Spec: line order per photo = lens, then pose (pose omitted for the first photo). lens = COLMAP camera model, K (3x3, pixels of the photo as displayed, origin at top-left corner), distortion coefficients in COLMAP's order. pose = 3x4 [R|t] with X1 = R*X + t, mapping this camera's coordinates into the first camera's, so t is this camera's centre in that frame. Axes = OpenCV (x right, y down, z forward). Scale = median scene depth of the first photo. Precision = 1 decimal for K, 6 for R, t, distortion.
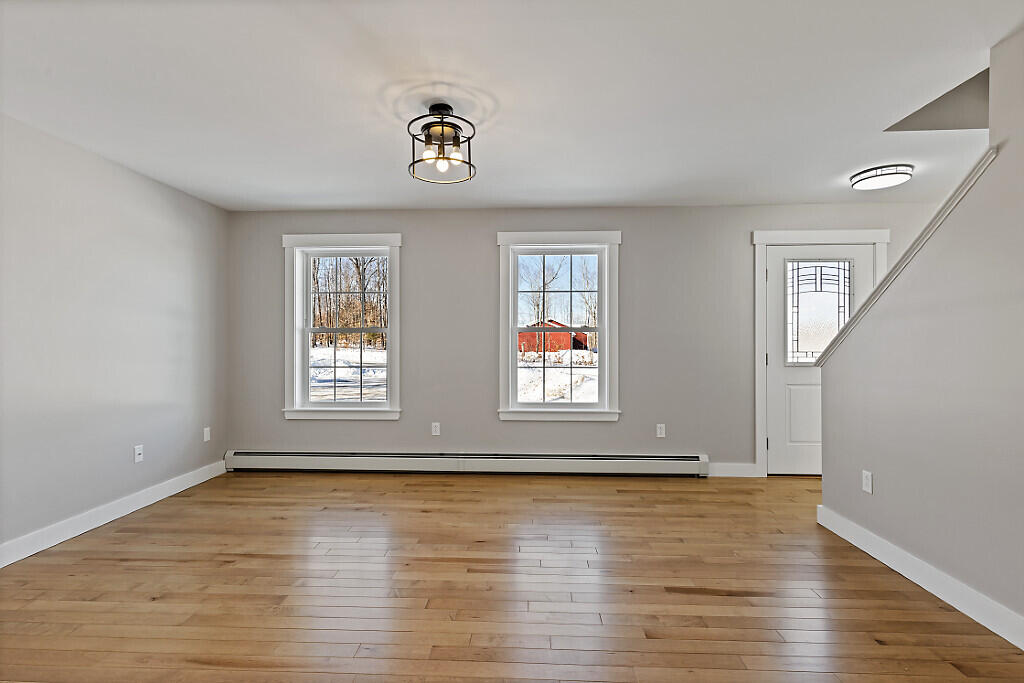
lens RADIAL K [[422.3, 0, 505.0], [0, 422.3, 341.7], [0, 0, 1]] dist [0.000083, -0.000110]
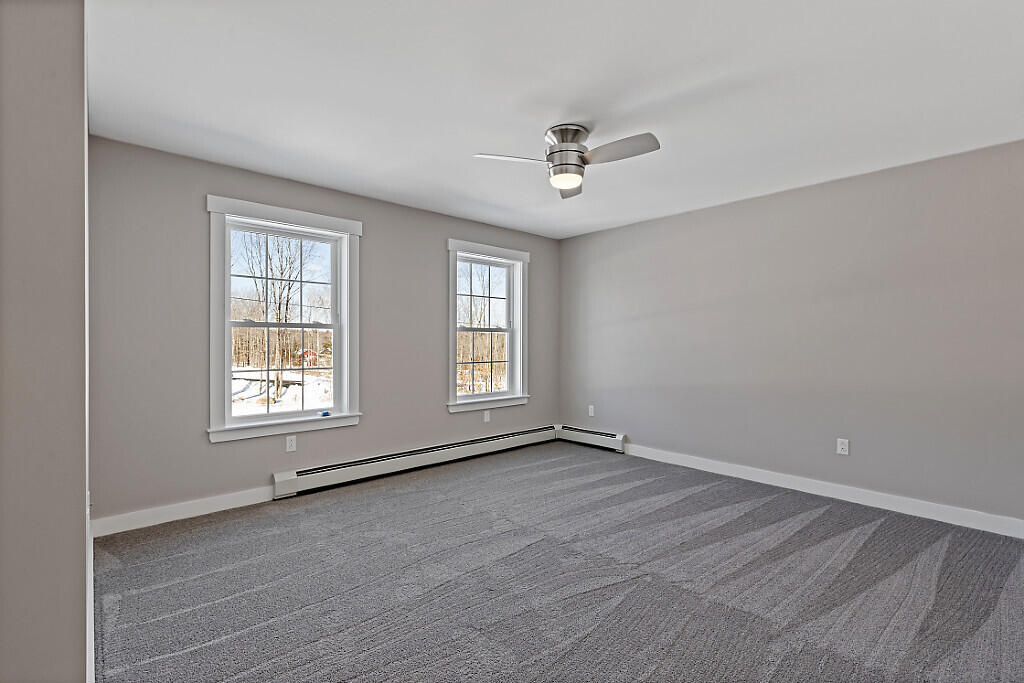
lens RADIAL K [[476.2, 0, 512.8], [0, 476.2, 344.0], [0, 0, 1]] dist [0.000942, 0.000020]
pose [[0.705002, -0.002934, 0.709199, -0.241806], [-0.003280, 0.999967, 0.007397, 0.000076], [-0.709198, -0.007541, 0.704969, 0.009673]]
